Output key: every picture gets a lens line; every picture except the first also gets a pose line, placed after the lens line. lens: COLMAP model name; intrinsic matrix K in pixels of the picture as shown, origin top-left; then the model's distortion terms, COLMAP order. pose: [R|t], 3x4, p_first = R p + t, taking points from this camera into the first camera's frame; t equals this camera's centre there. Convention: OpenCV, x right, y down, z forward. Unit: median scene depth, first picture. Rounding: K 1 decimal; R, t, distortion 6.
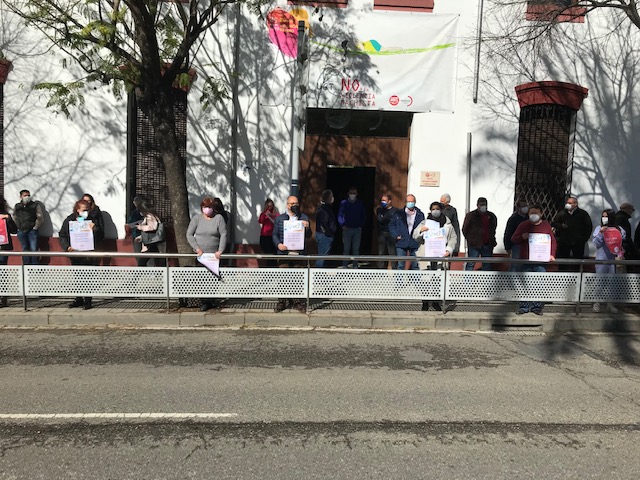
lens RADIAL K [[538.0, 0, 310.1], [0, 538.0, 241.1], [0, 0, 1]] dist [0.001211, 0.001356]
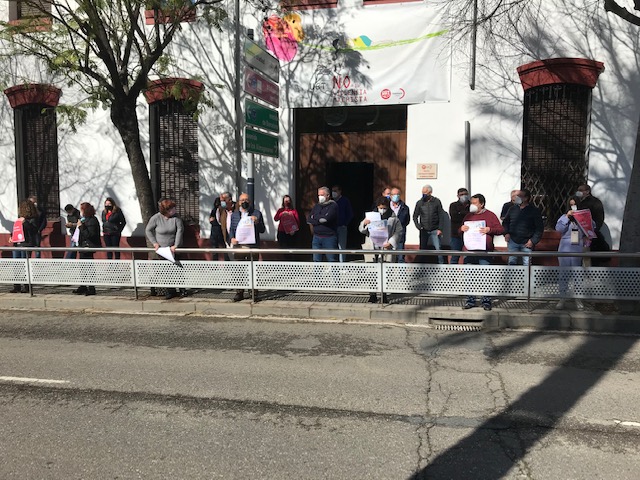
lens RADIAL K [[534.3, 0, 307.9], [0, 534.3, 241.6], [0, 0, 1]] dist [0.009148, 0.011128]
pose [[0.964082, -0.010105, -0.265413, 0.278277], [0.012517, 0.999894, 0.007400, 0.003698], [0.265310, -0.010457, 0.964106, -0.000086]]
